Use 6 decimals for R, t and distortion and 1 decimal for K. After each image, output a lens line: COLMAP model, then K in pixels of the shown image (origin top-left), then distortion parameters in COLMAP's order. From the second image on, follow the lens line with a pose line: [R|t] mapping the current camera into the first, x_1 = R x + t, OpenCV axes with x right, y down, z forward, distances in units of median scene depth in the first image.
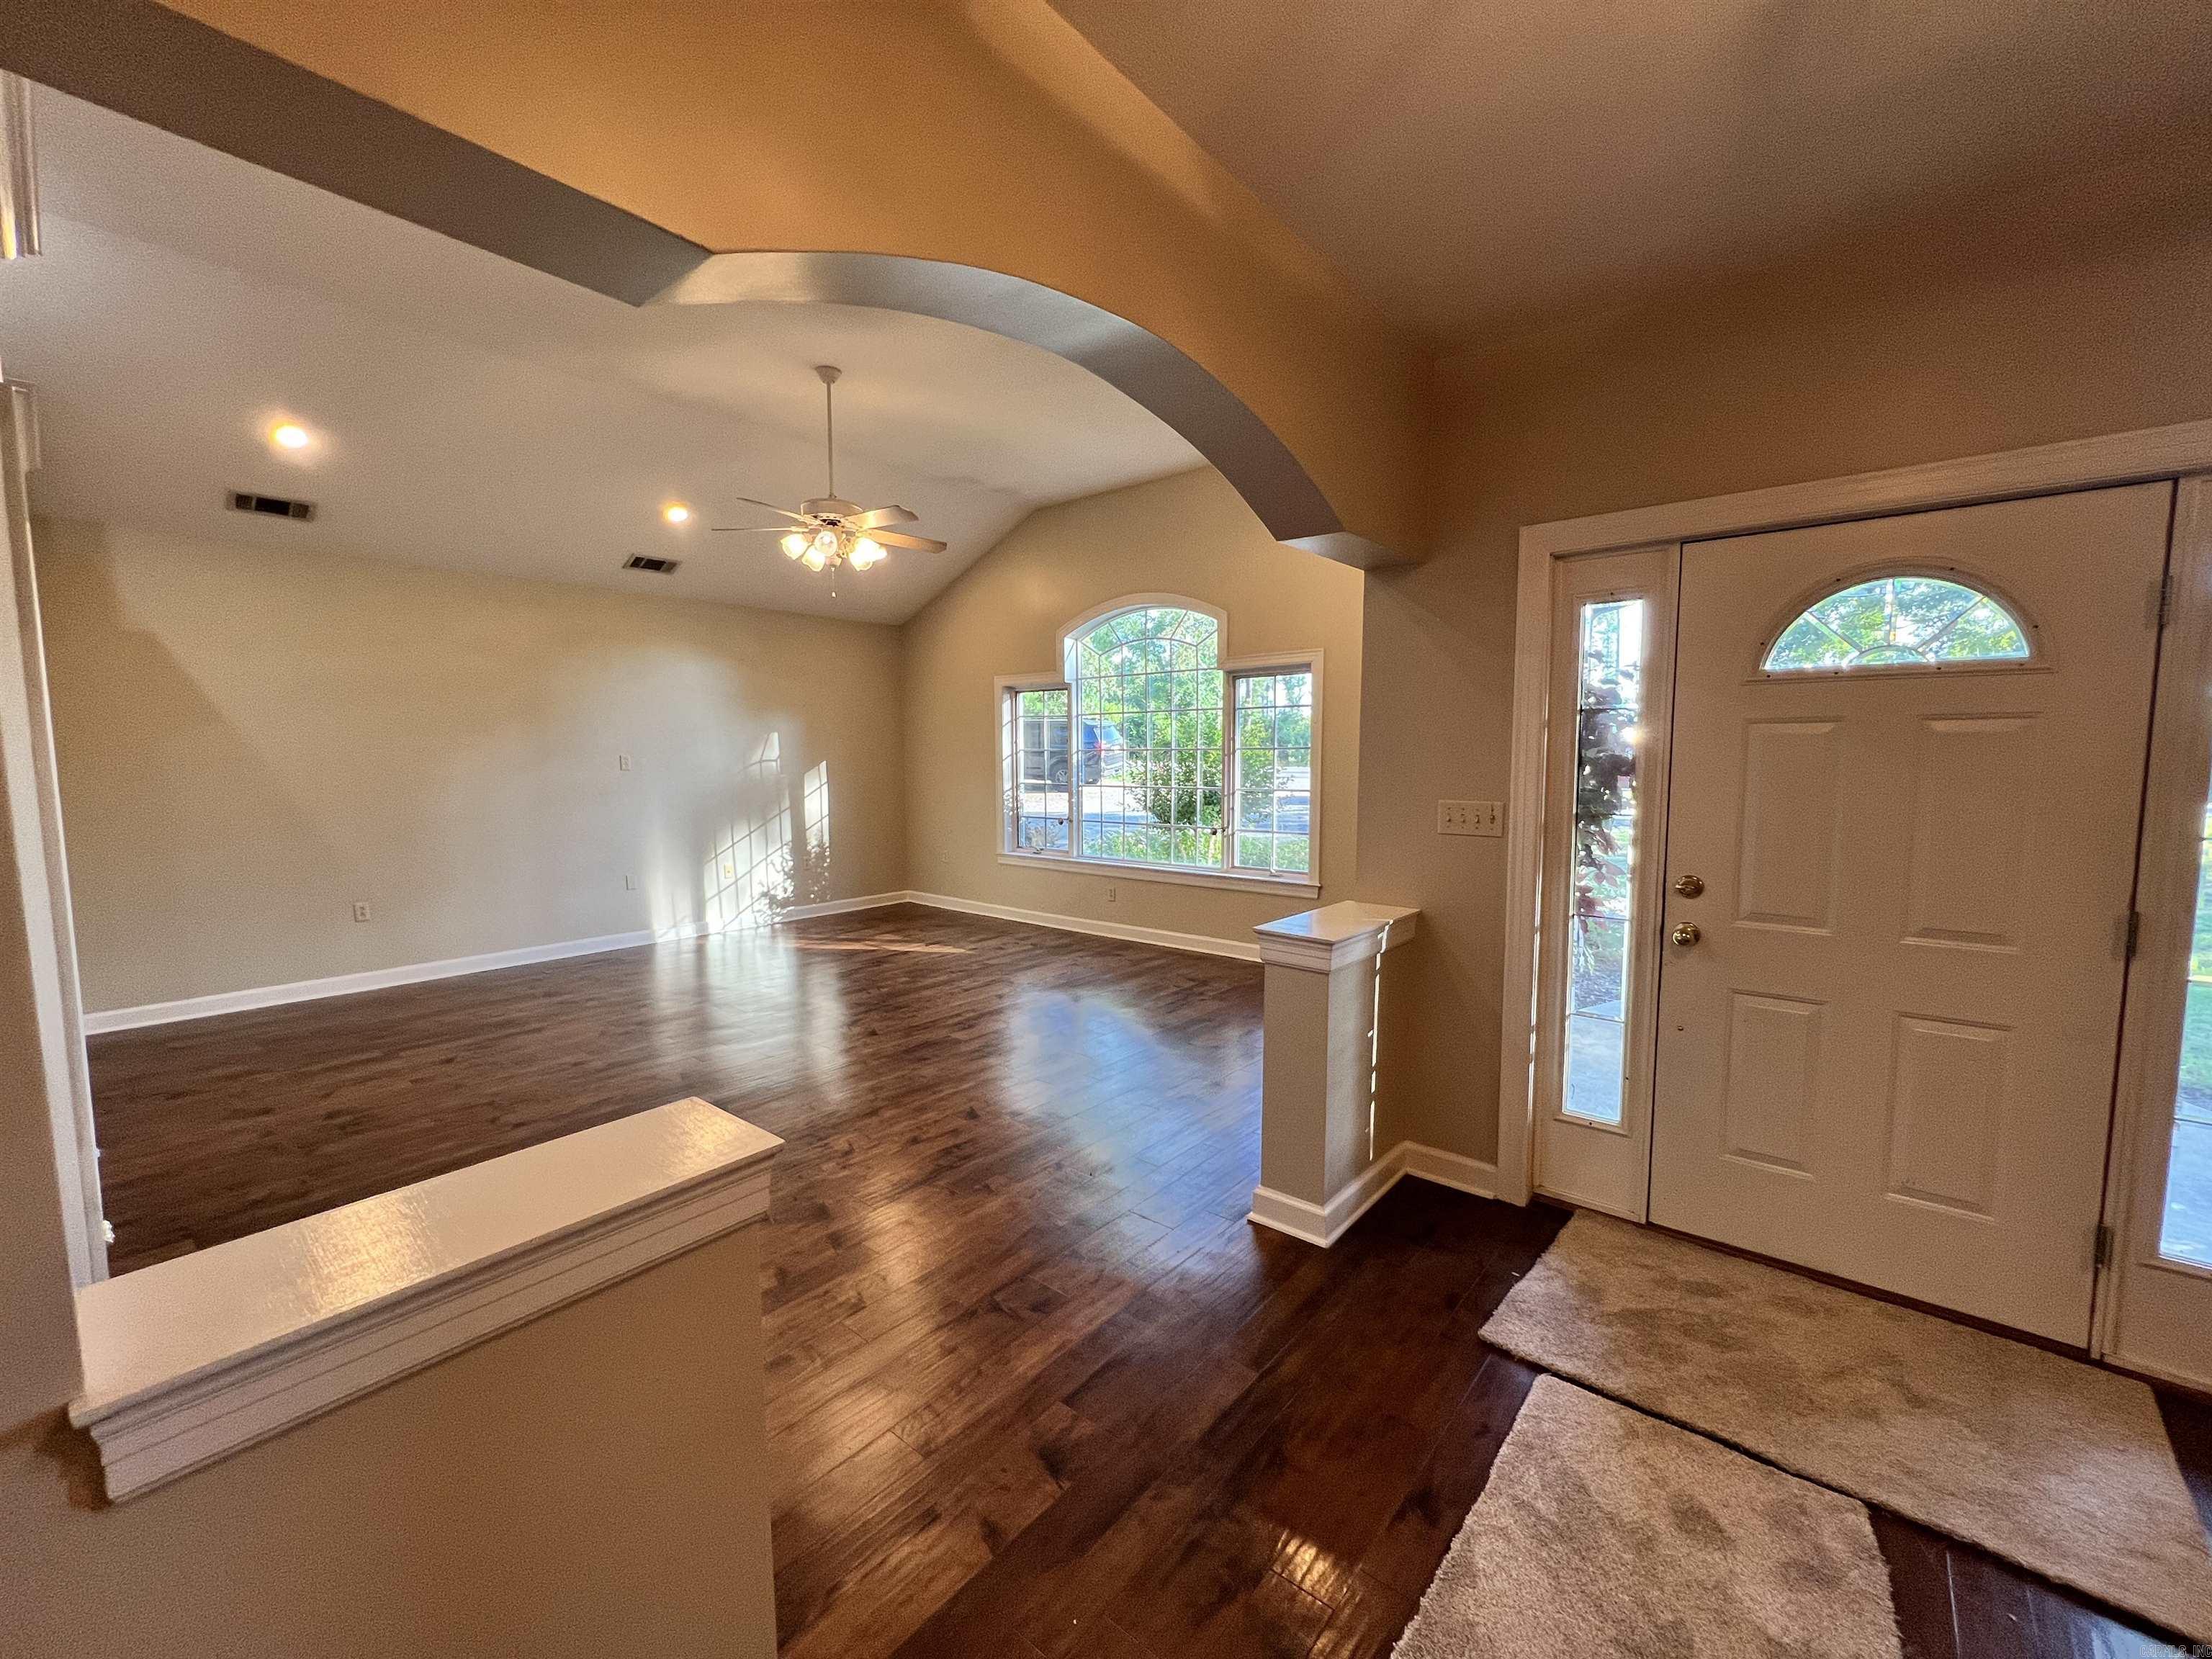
lens RADIAL K [[885.7, 0, 1110.4], [0, 885.7, 833.7], [0, 0, 1]] dist [-0.000800, -0.000084]
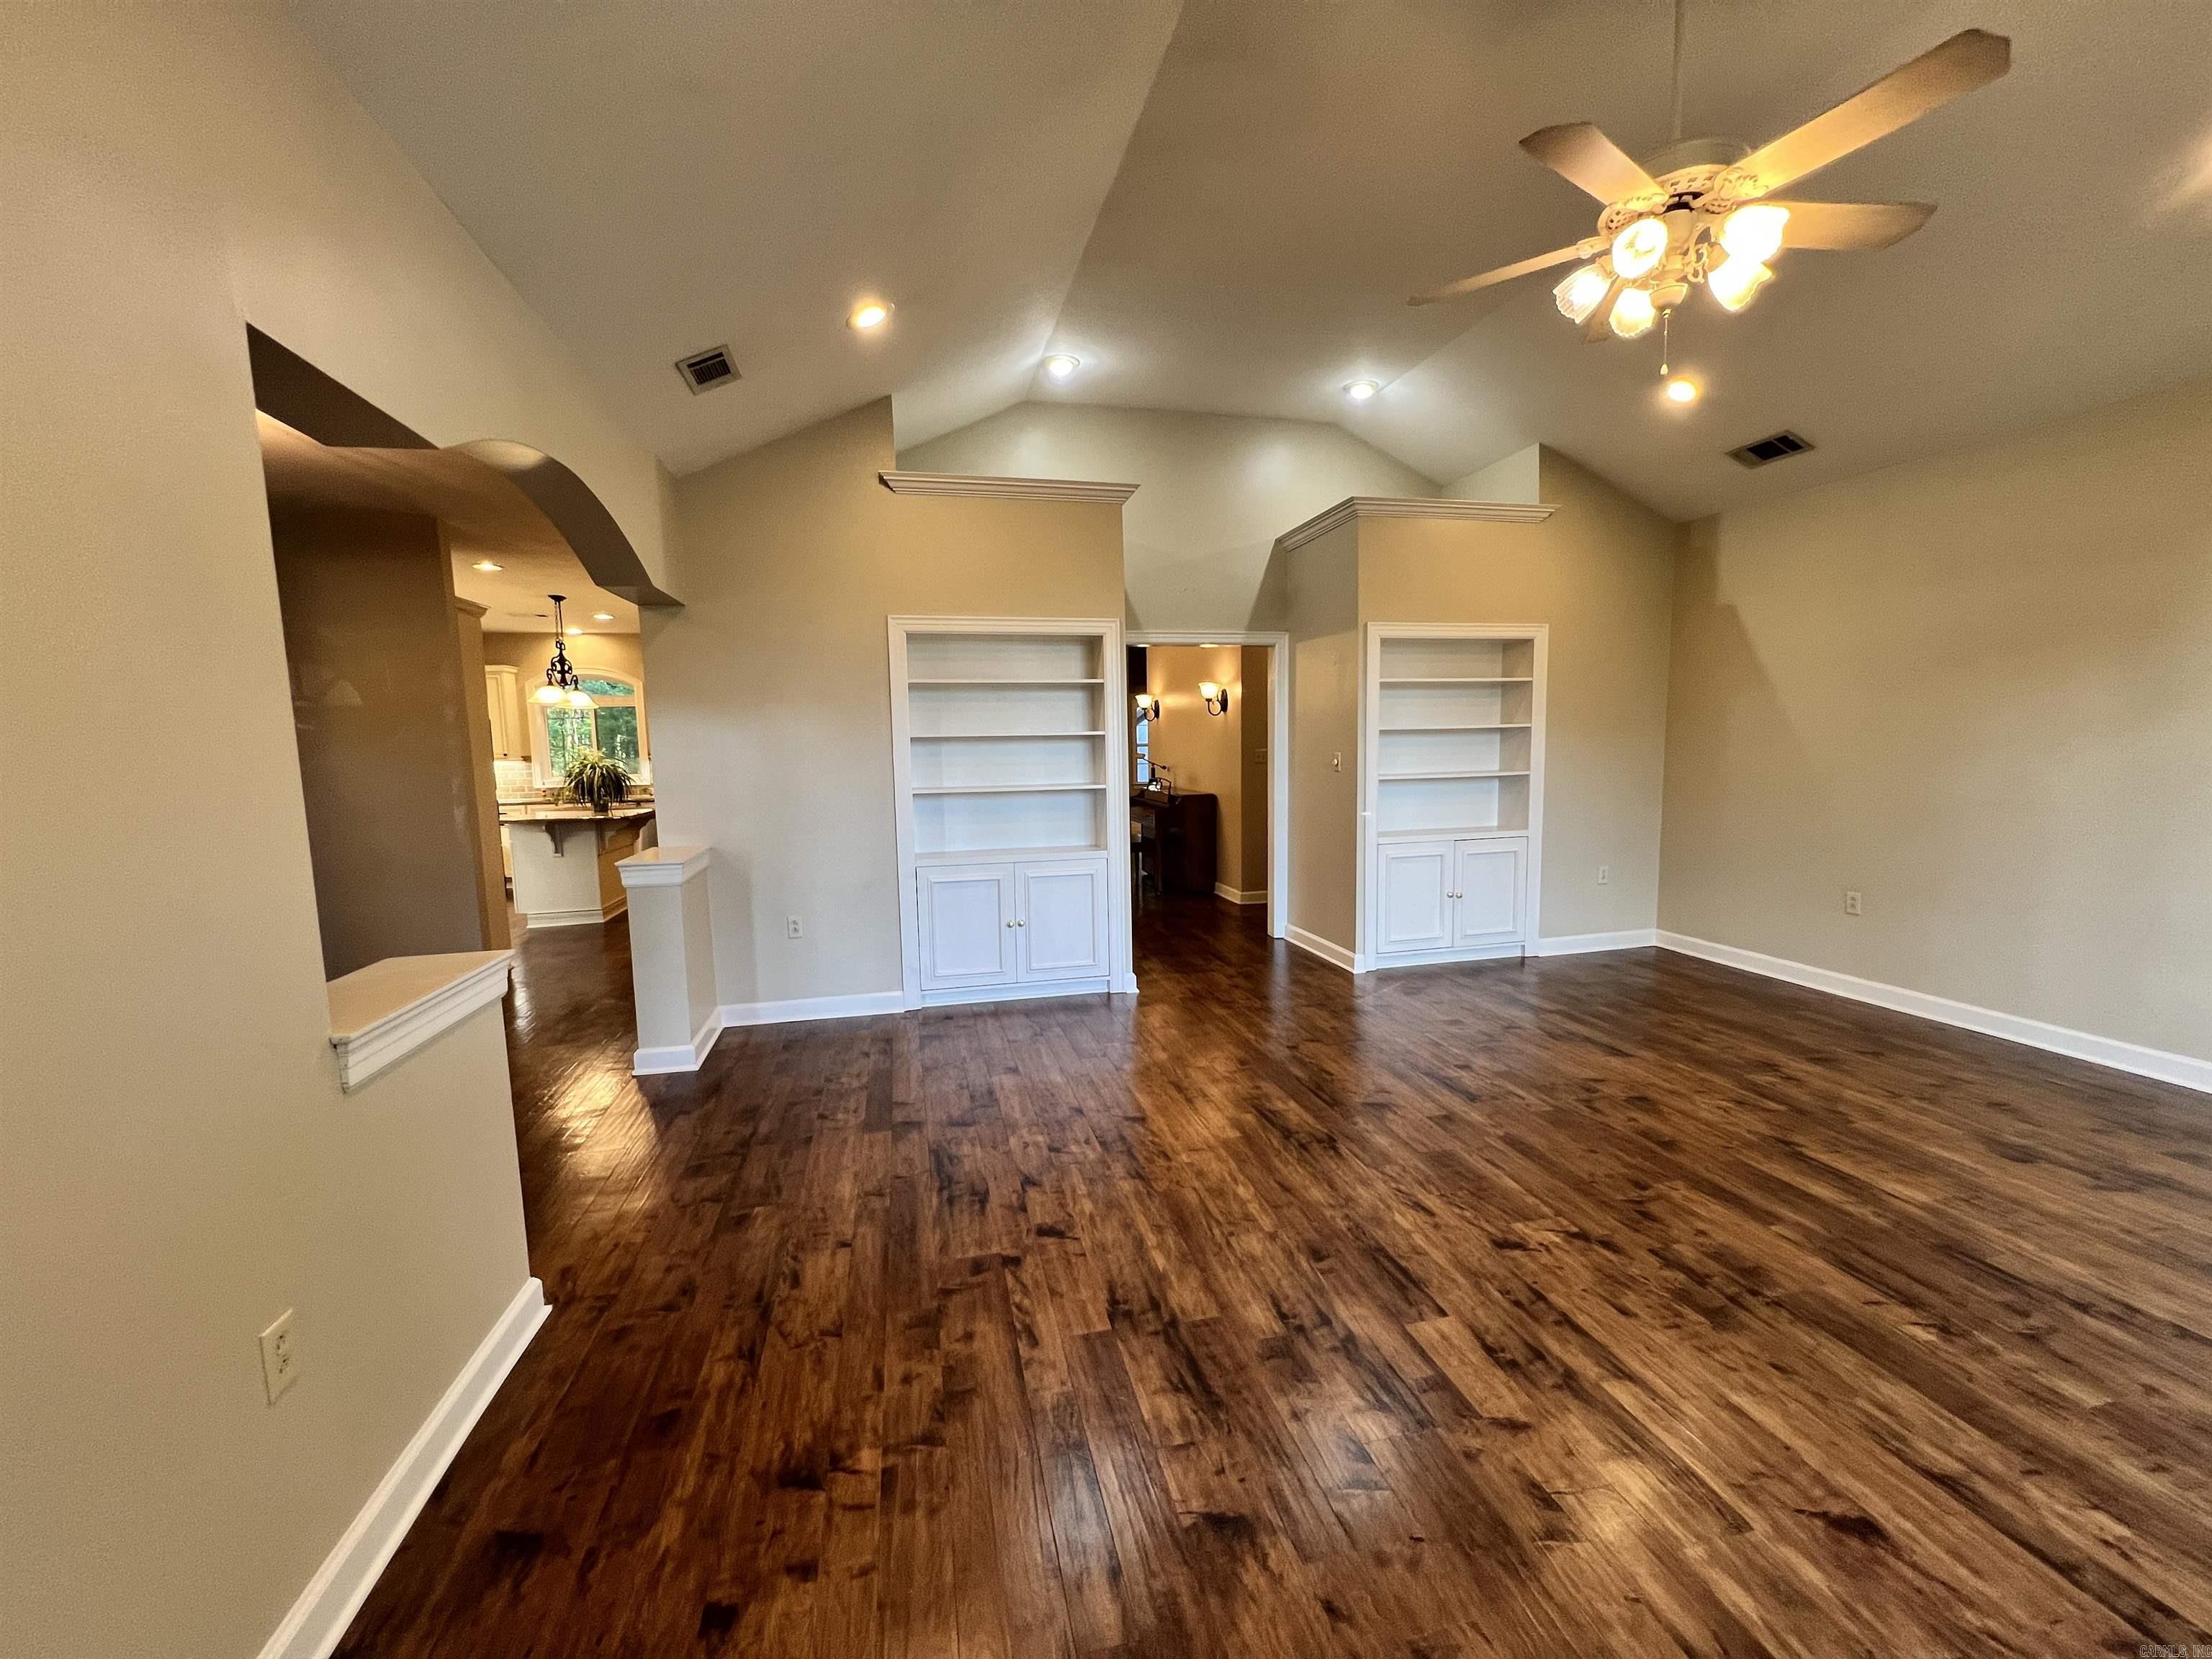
lens RADIAL K [[885.7, 0, 1105.9], [0, 885.7, 831.1], [0, 0, 1]] dist [-0.000800, -0.000084]
pose [[-0.598209, 0.091302, -0.796122, 0.257342], [-0.060799, 0.985453, 0.158700, -0.079057], [0.799030, 0.143339, -0.583956, 1.054413]]
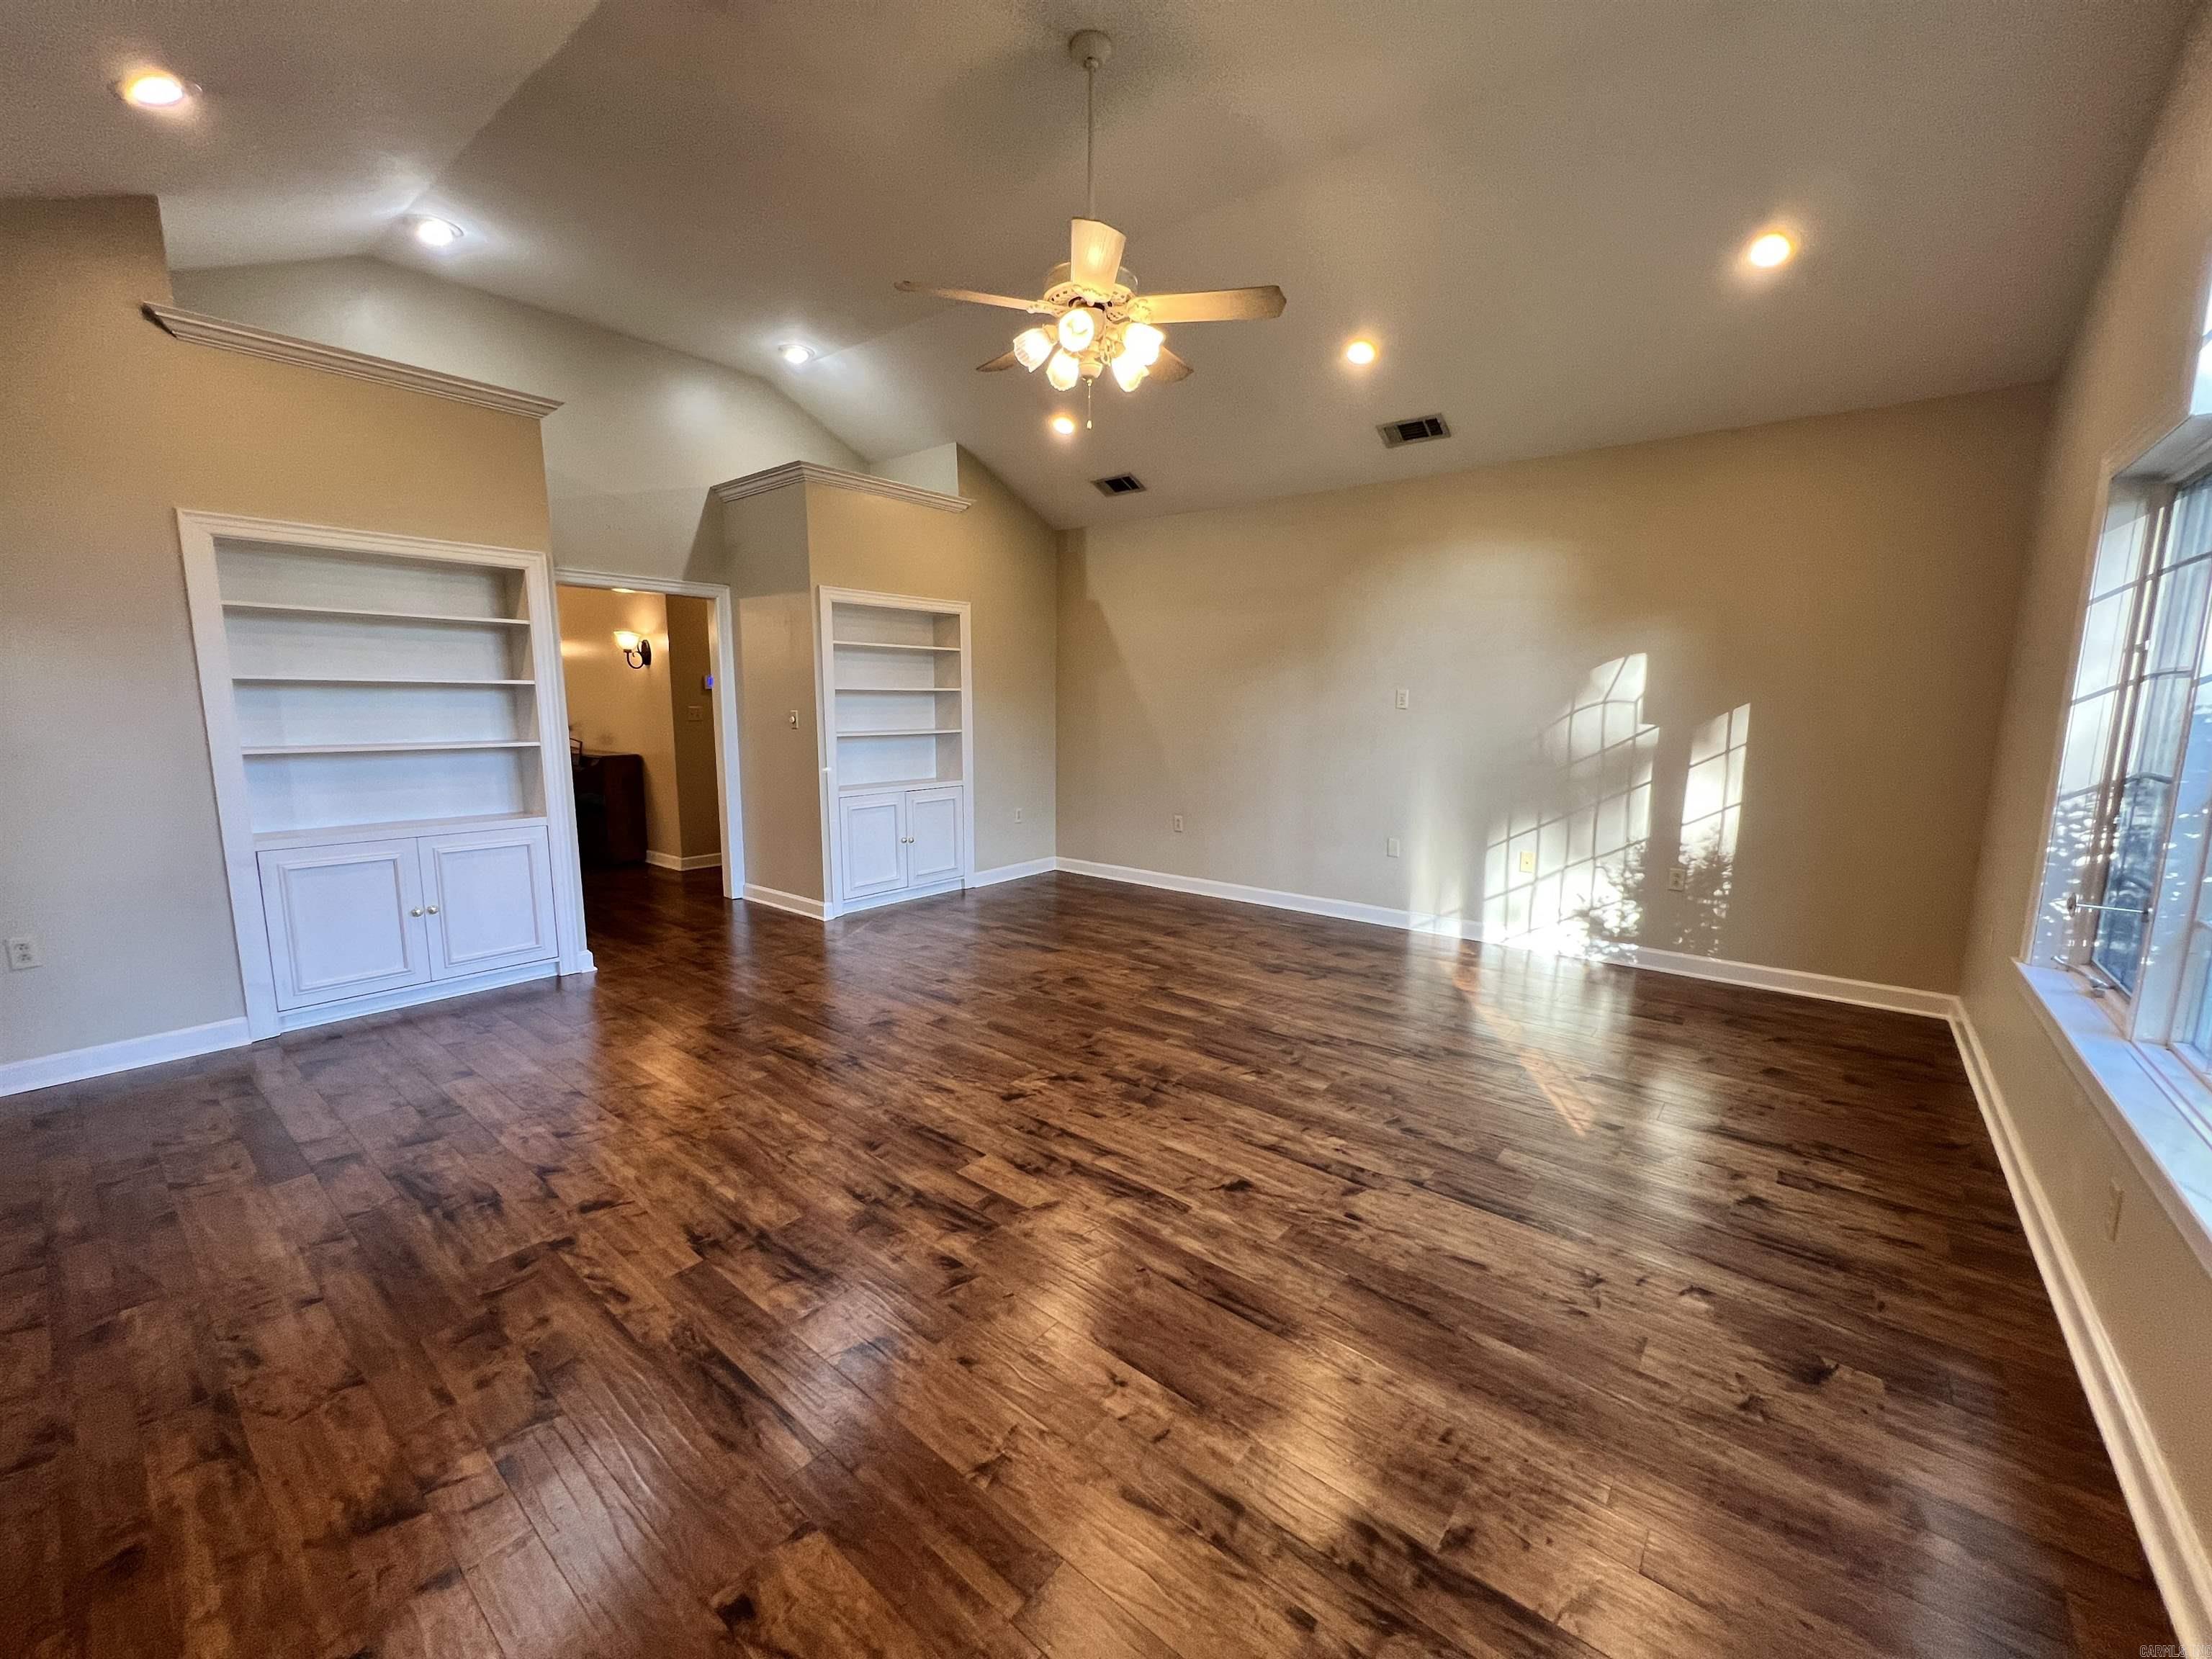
lens RADIAL K [[885.7, 0, 1110.8], [0, 885.7, 829.8], [0, 0, 1]] dist [-0.000800, -0.000084]
pose [[0.018787, 0.143918, -0.989411, 0.350074], [-0.105379, 0.984359, 0.141183, -0.069817], [0.994255, 0.101611, 0.033659, 1.006064]]
